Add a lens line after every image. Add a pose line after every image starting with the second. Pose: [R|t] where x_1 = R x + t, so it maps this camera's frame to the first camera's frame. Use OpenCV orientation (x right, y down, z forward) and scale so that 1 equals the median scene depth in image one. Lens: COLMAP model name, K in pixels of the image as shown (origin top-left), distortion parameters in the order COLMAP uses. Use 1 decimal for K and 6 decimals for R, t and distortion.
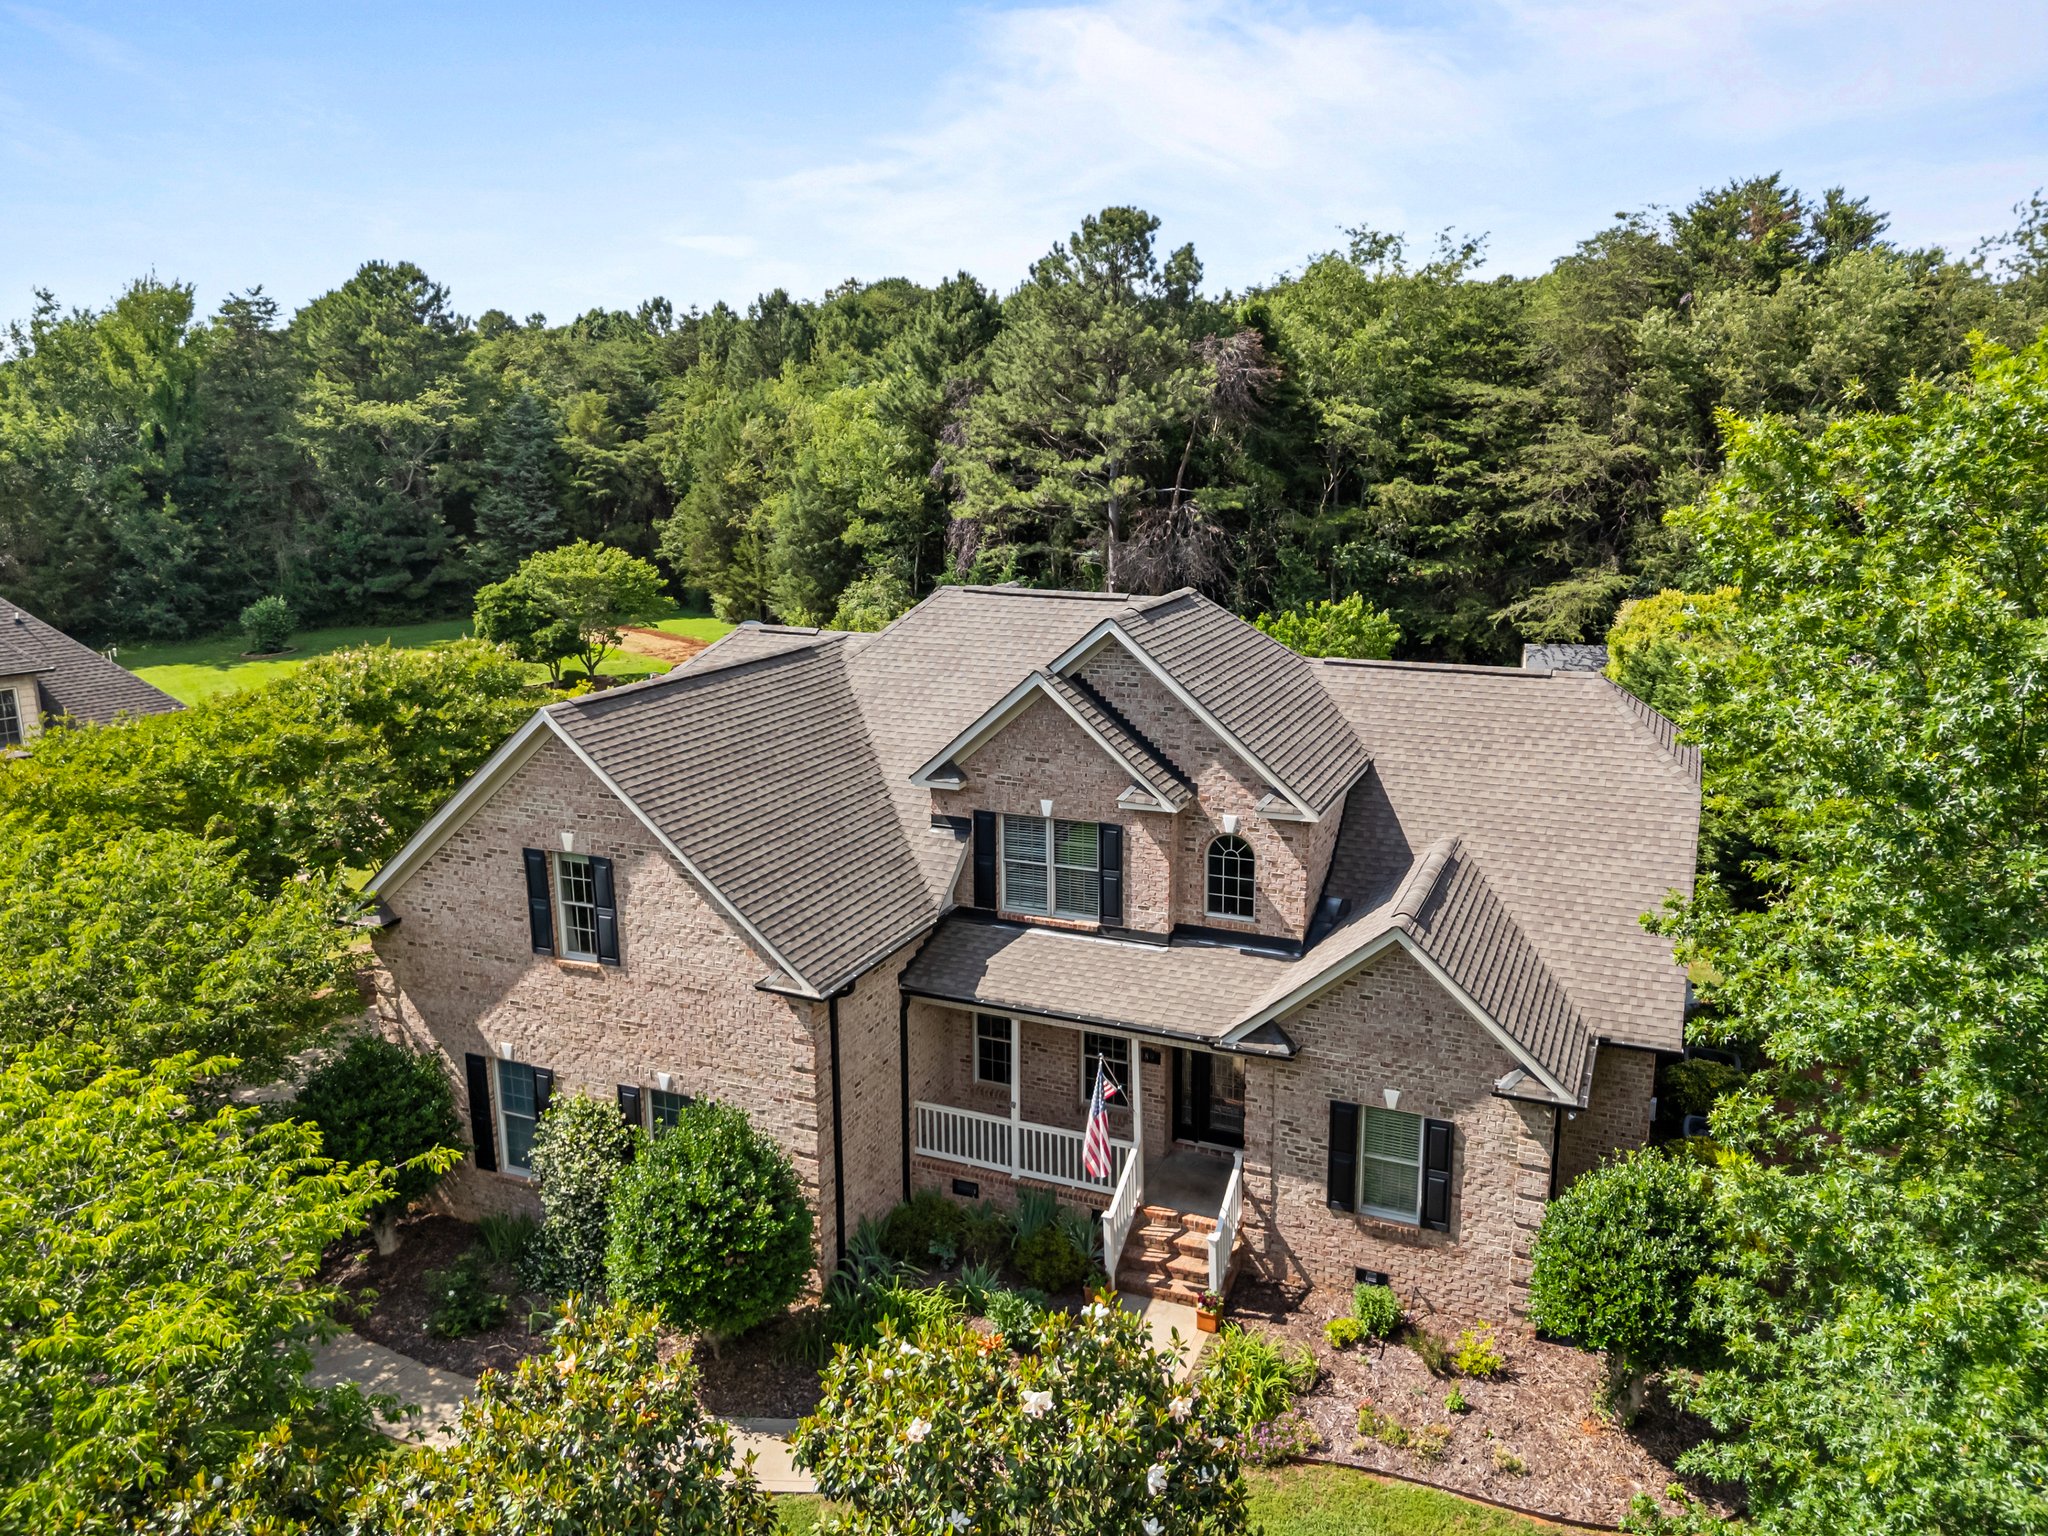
lens RADIAL K [[1531.7, 0, 1011.0], [0, 1531.7, 757.0], [0, 0, 1]] dist [0.078664, -0.079203]
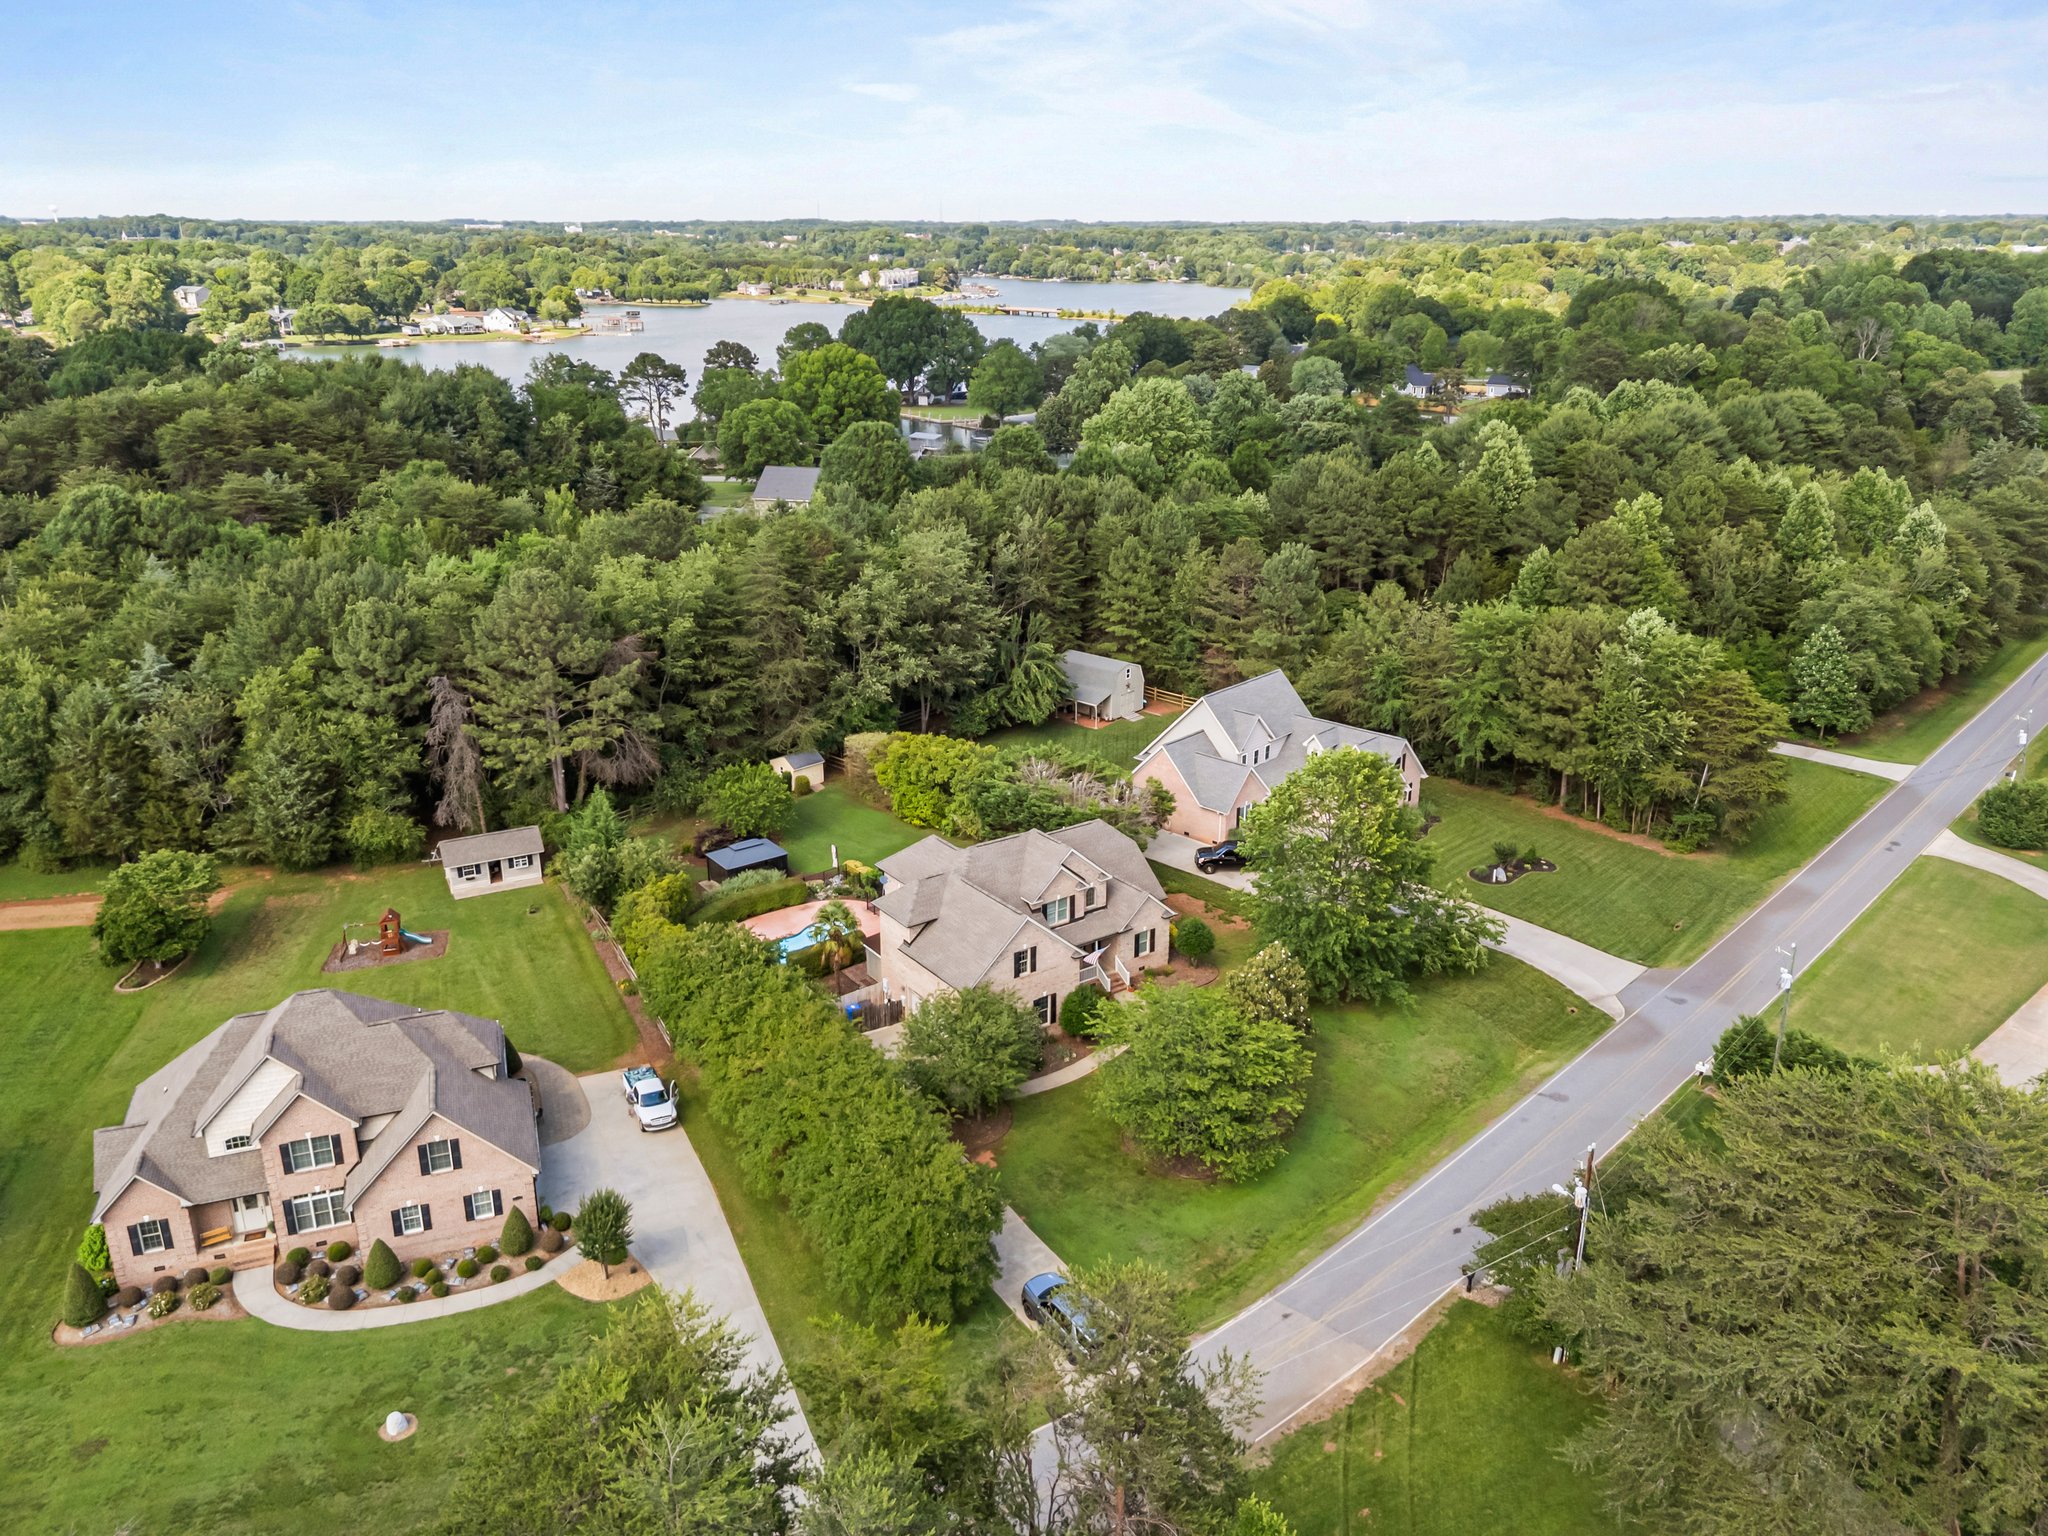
lens RADIAL K [[1531.7, 0, 1037.8], [0, 1531.7, 768.4], [0, 0, 1]] dist [0.078664, -0.079203]
pose [[0.504224, -0.284034, 0.815526, -3.201004], [0.191929, 0.957602, 0.214851, -1.168593], [-0.841975, 0.048190, 0.537361, -1.123548]]
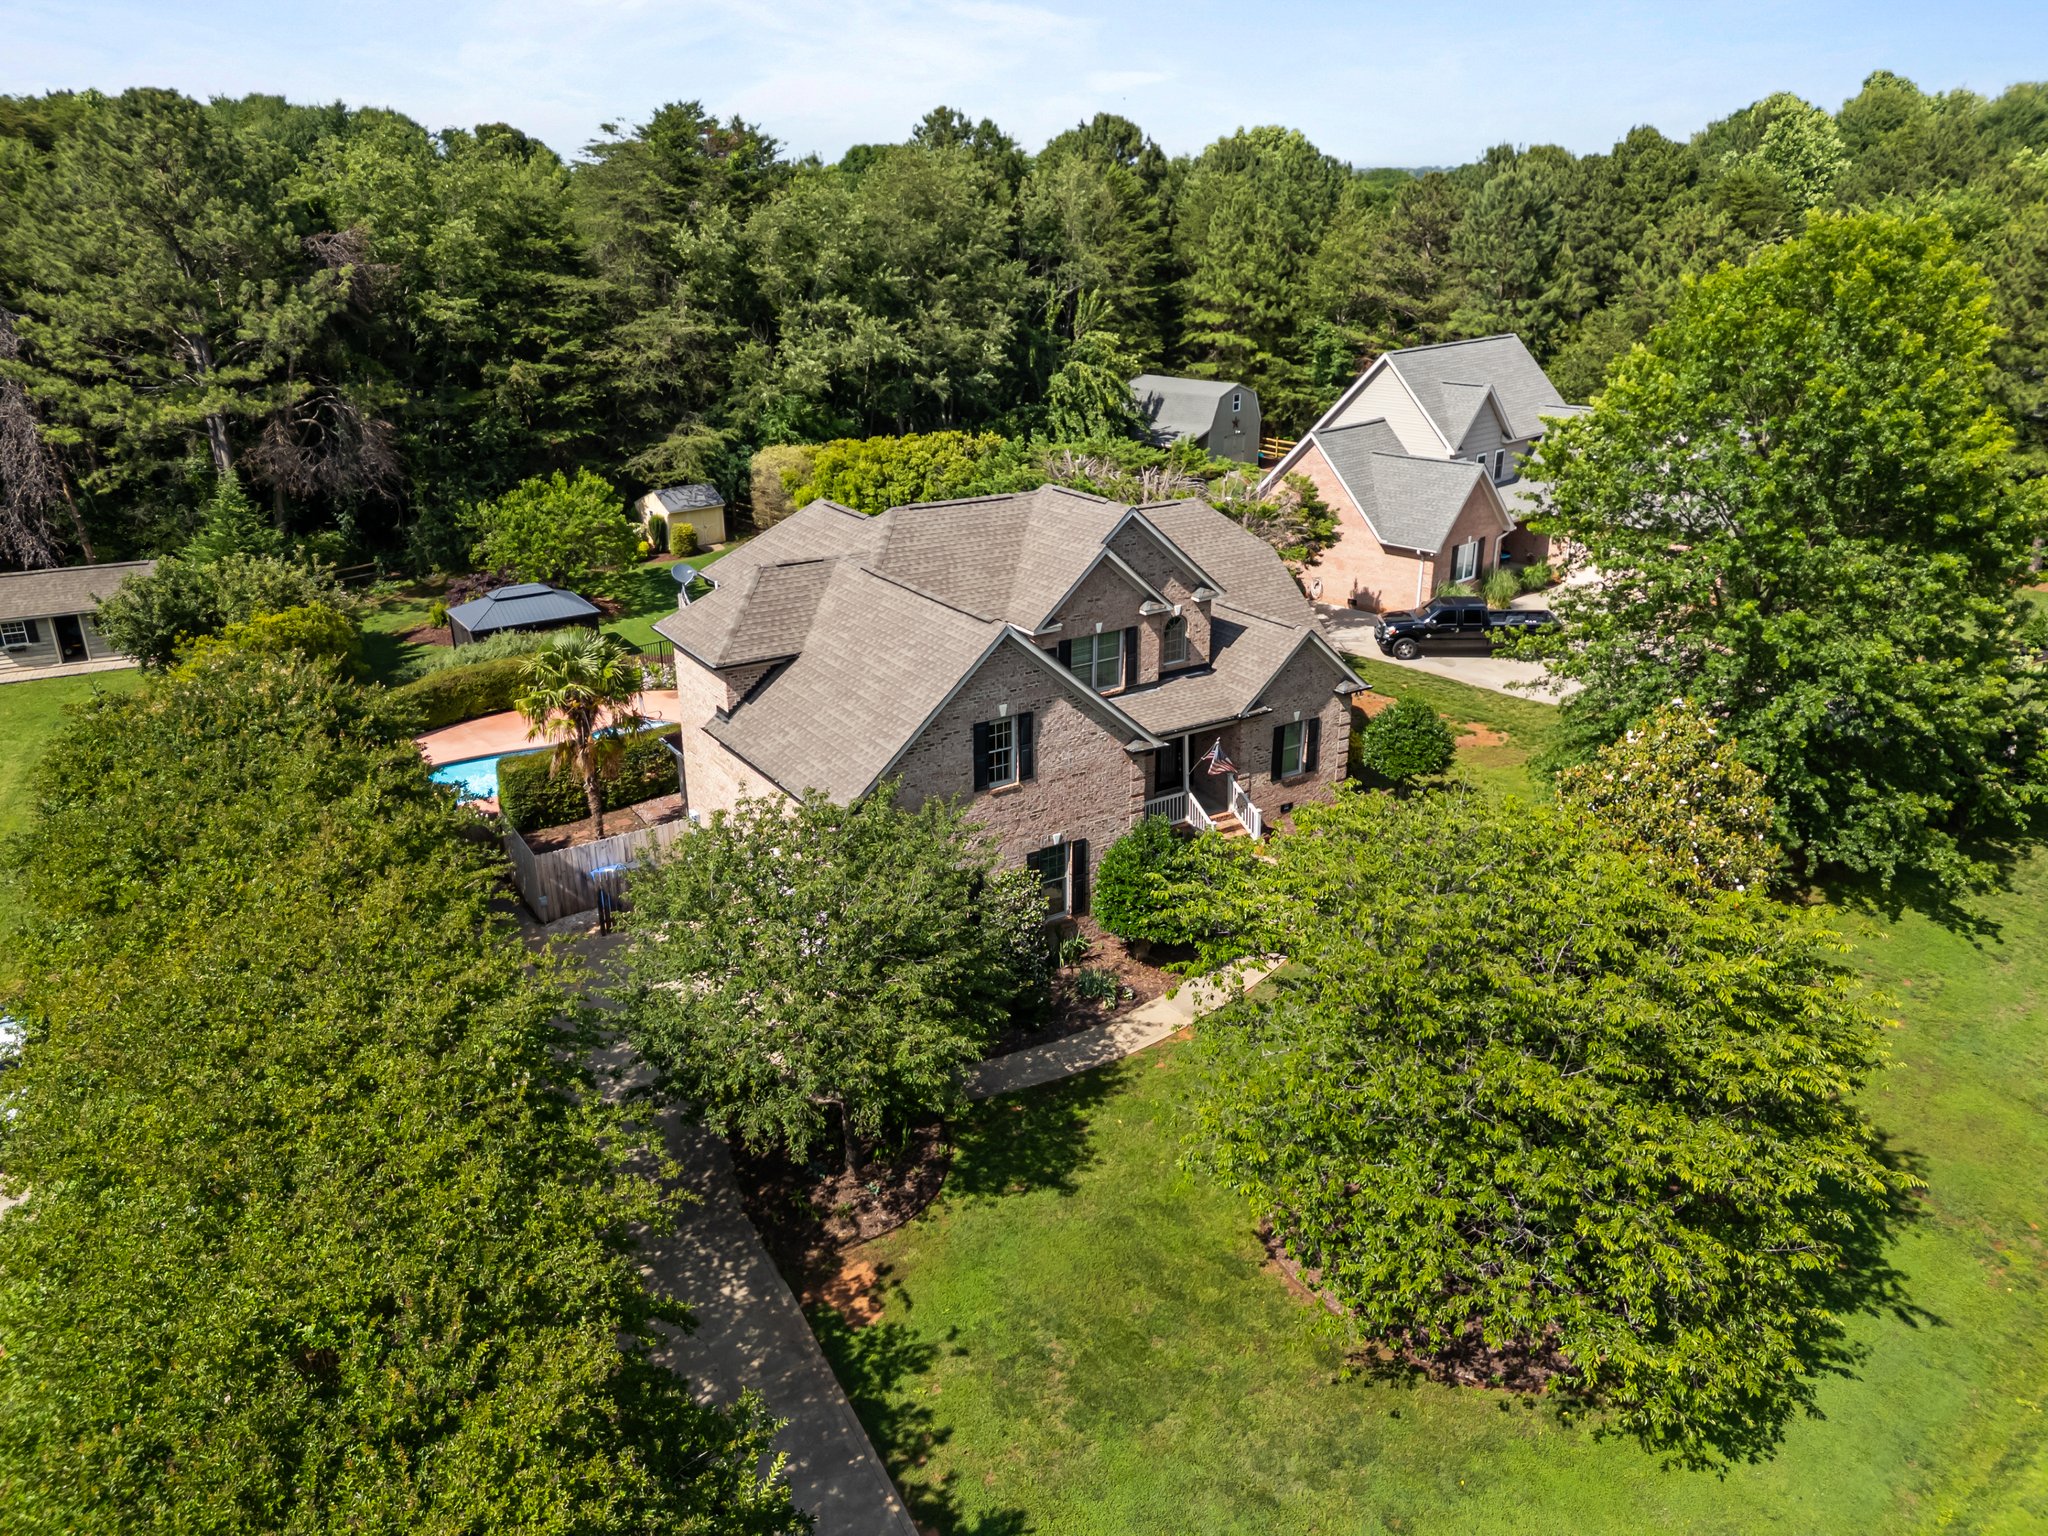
lens RADIAL K [[1531.7, 0, 1025.2], [0, 1531.7, 771.3], [0, 0, 1]] dist [0.078664, -0.079203]
pose [[0.554426, -0.295182, 0.778126, -1.408547], [0.188104, 0.955237, 0.228342, -0.220402], [-0.810696, 0.019770, 0.585133, 0.080991]]
